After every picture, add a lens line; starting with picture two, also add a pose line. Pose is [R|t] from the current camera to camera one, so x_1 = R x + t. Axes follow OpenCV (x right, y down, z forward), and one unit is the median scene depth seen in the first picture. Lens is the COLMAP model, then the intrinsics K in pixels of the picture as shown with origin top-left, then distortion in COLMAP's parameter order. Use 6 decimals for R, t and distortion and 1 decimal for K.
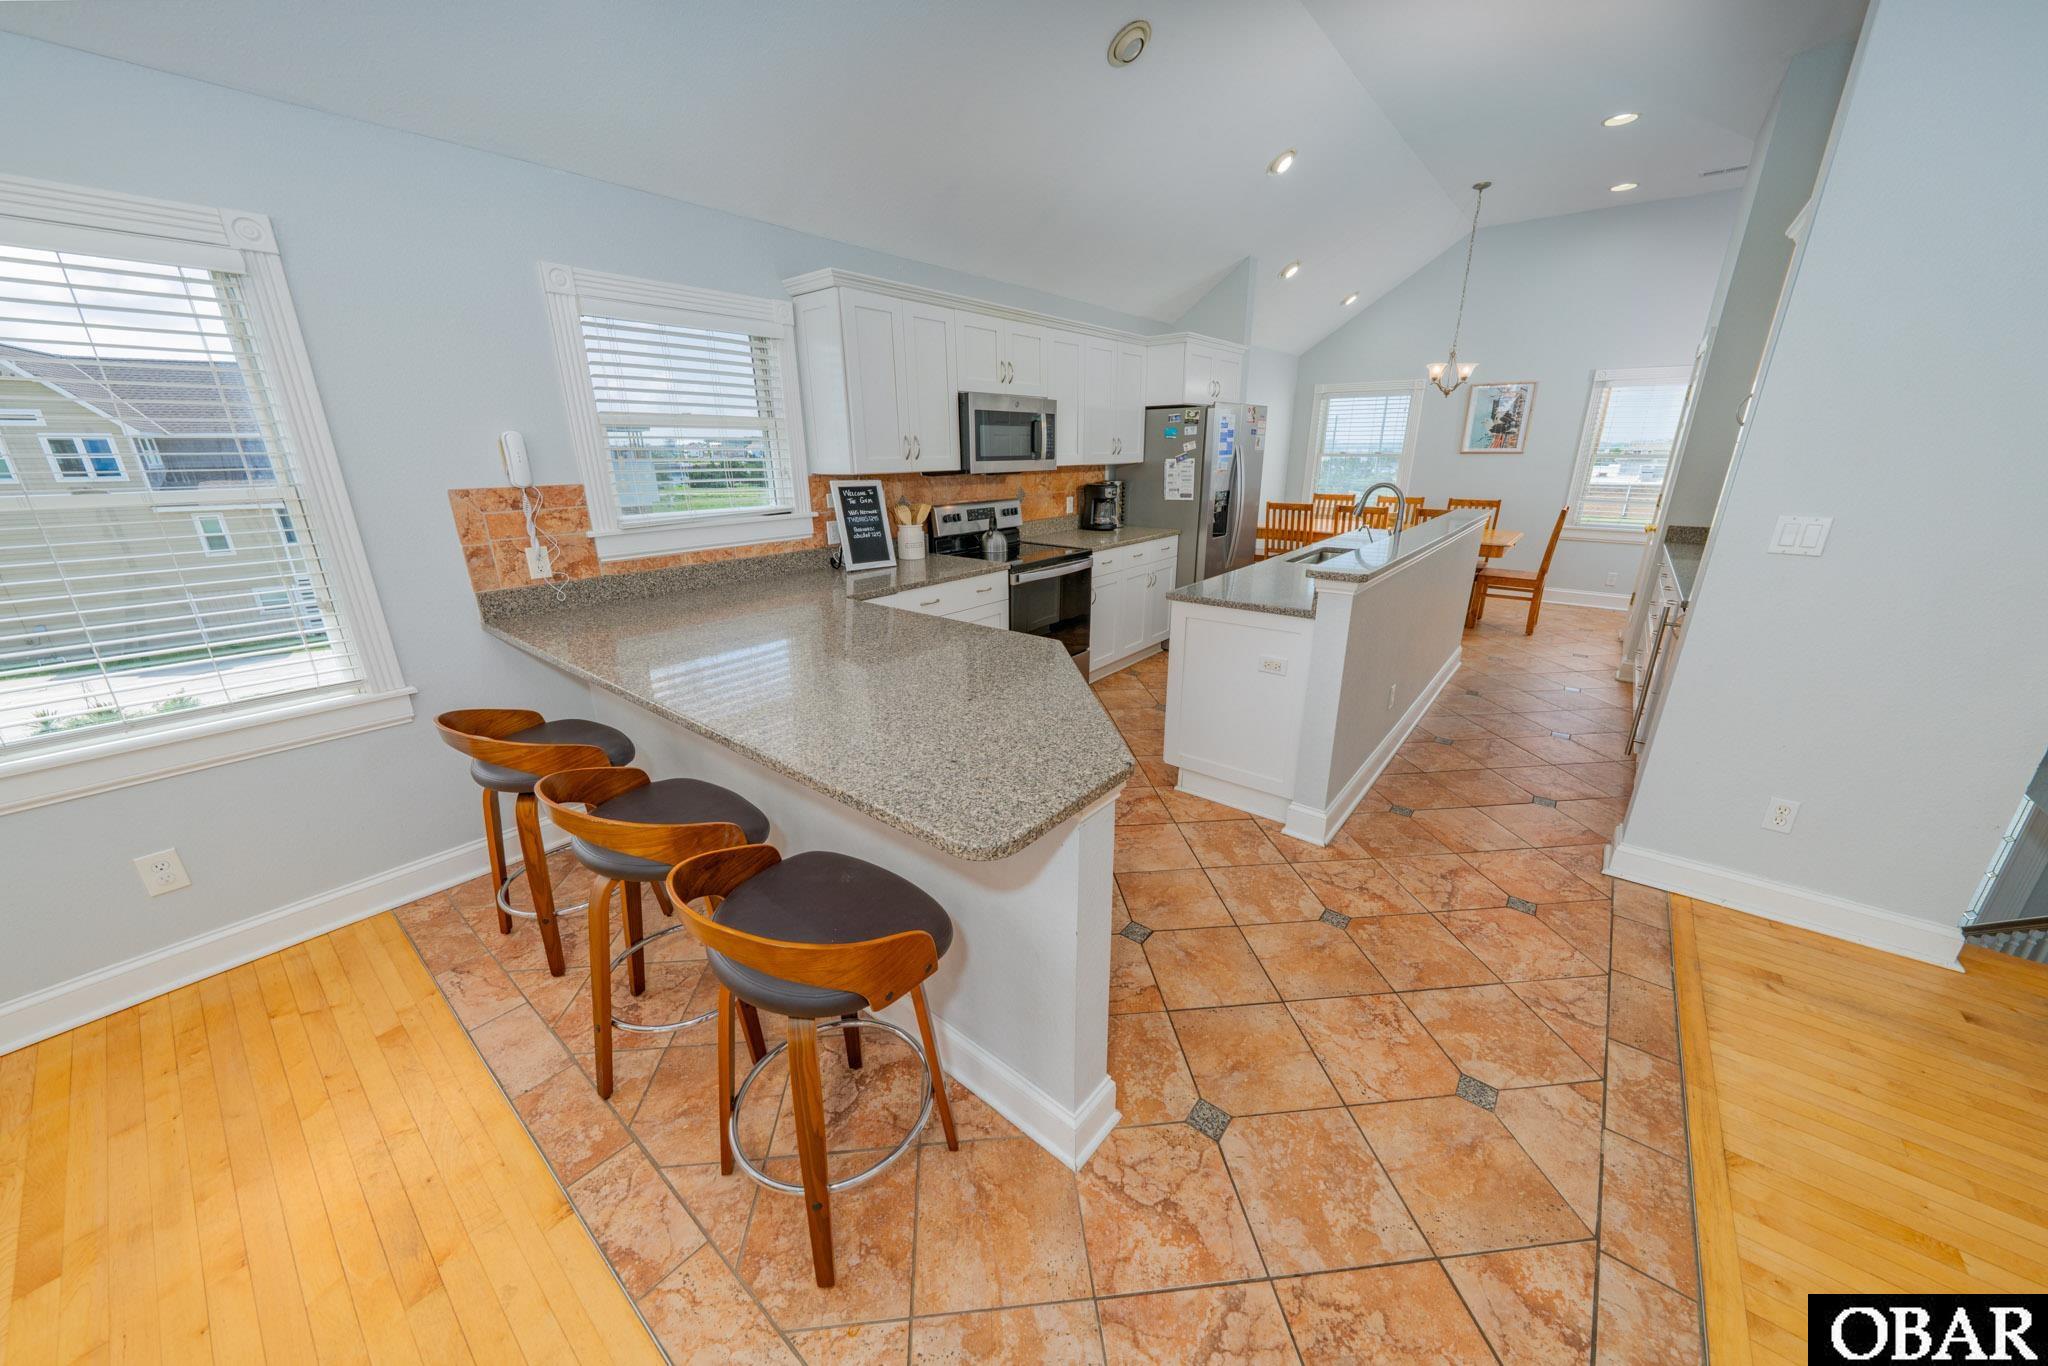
lens RADIAL K [[710.5, 0, 1031.4], [0, 710.5, 681.8], [0, 0, 1]] dist [0.000403, 0.000180]
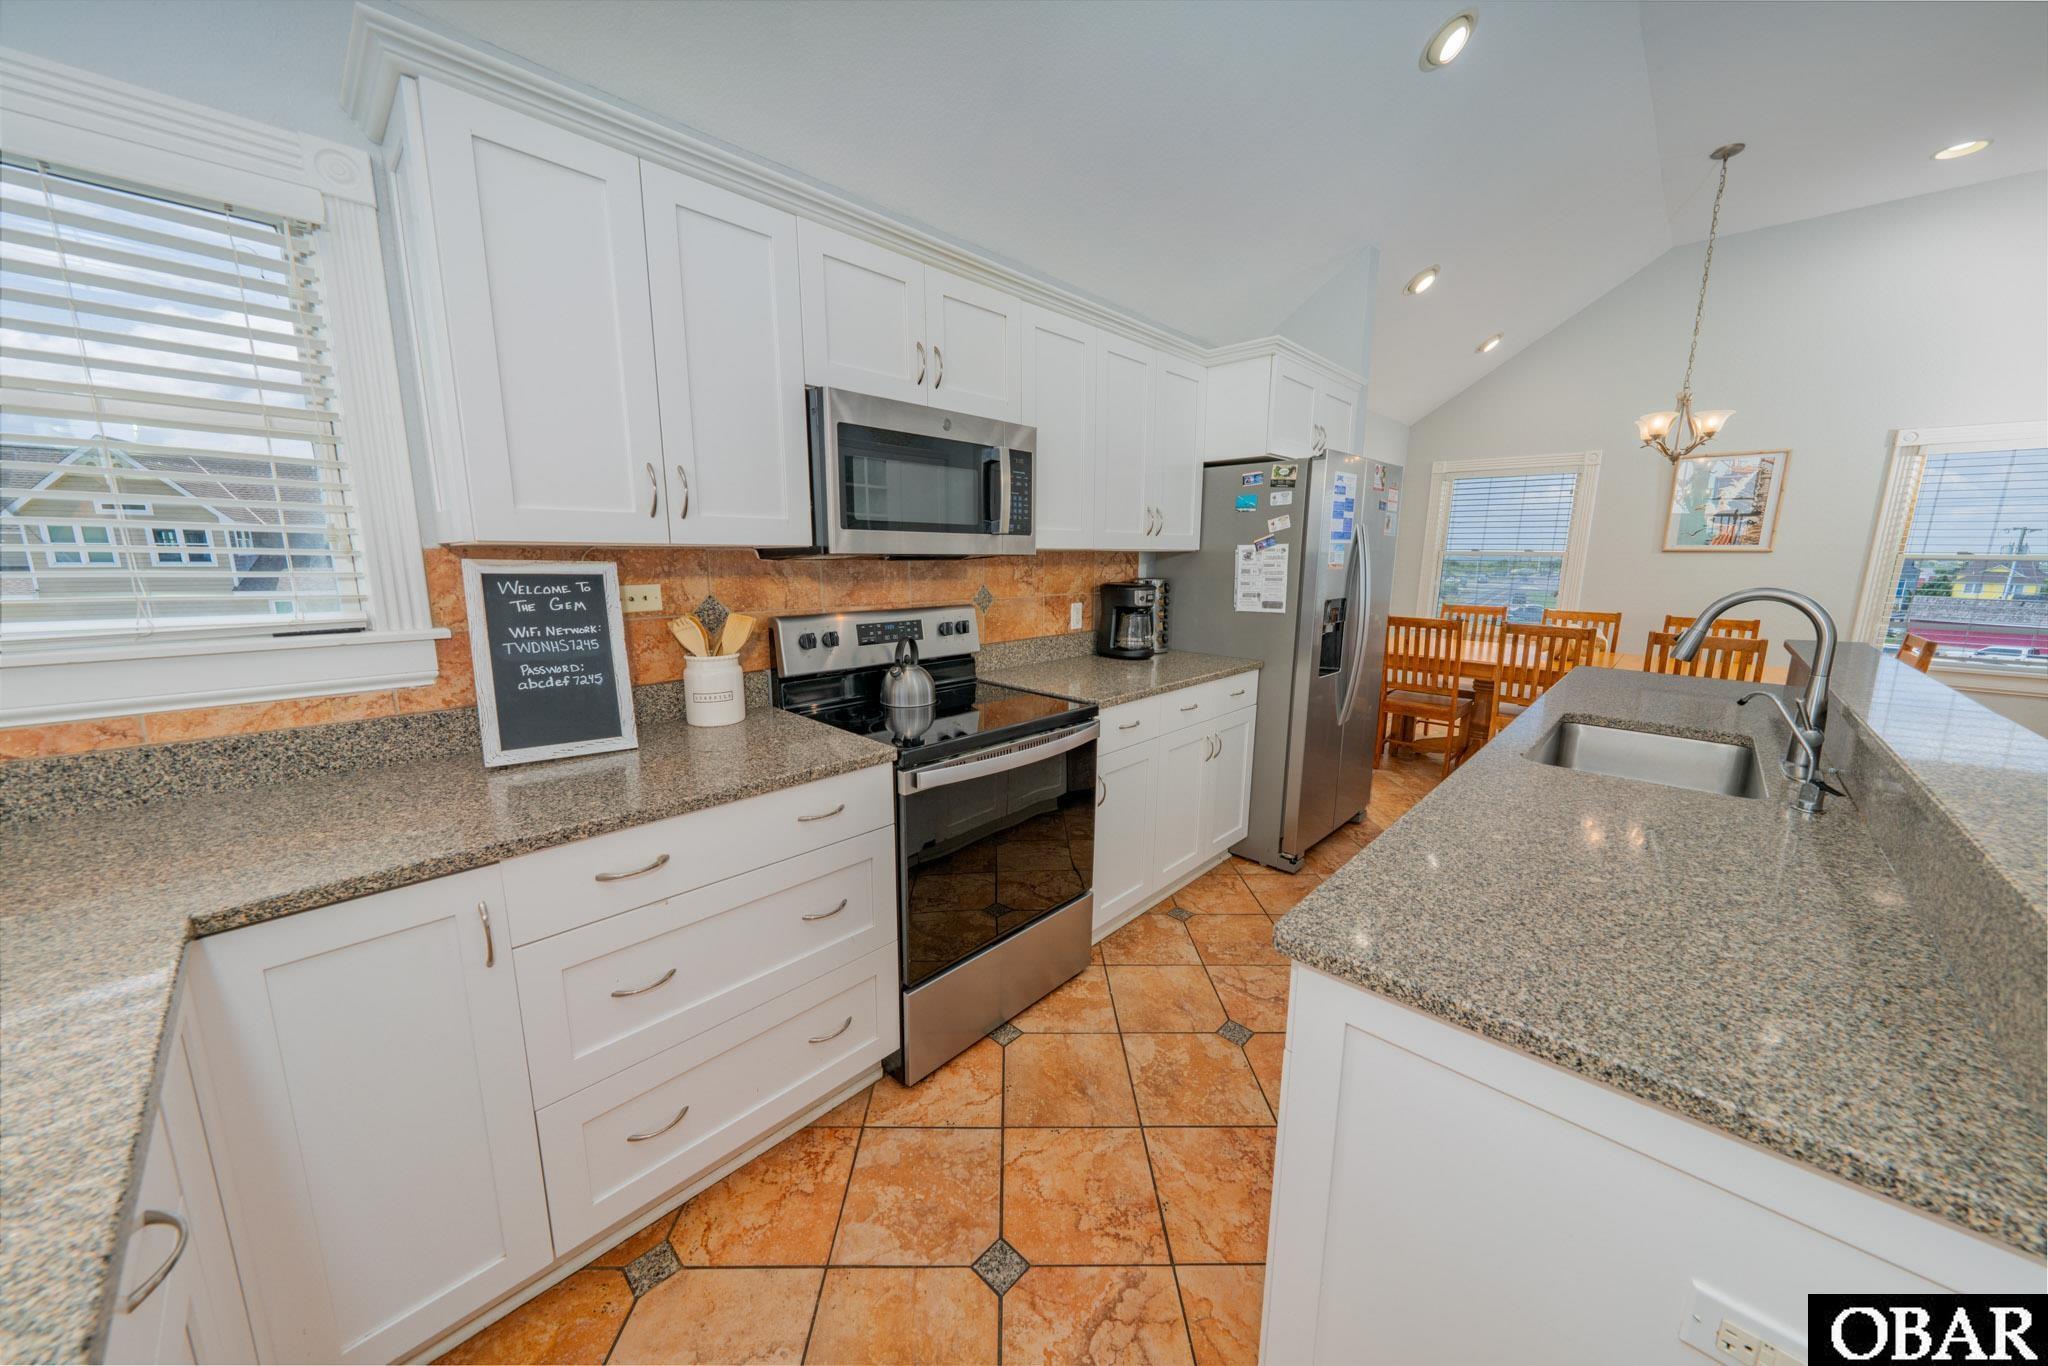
lens RADIAL K [[710.5, 0, 1031.4], [0, 710.5, 681.8], [0, 0, 1]] dist [0.000403, 0.000180]
pose [[0.996663, 0.028004, -0.076674, 0.074984], [-0.038306, 0.989916, -0.136375, -0.128252], [0.072082, 0.138857, 0.987686, 0.477141]]
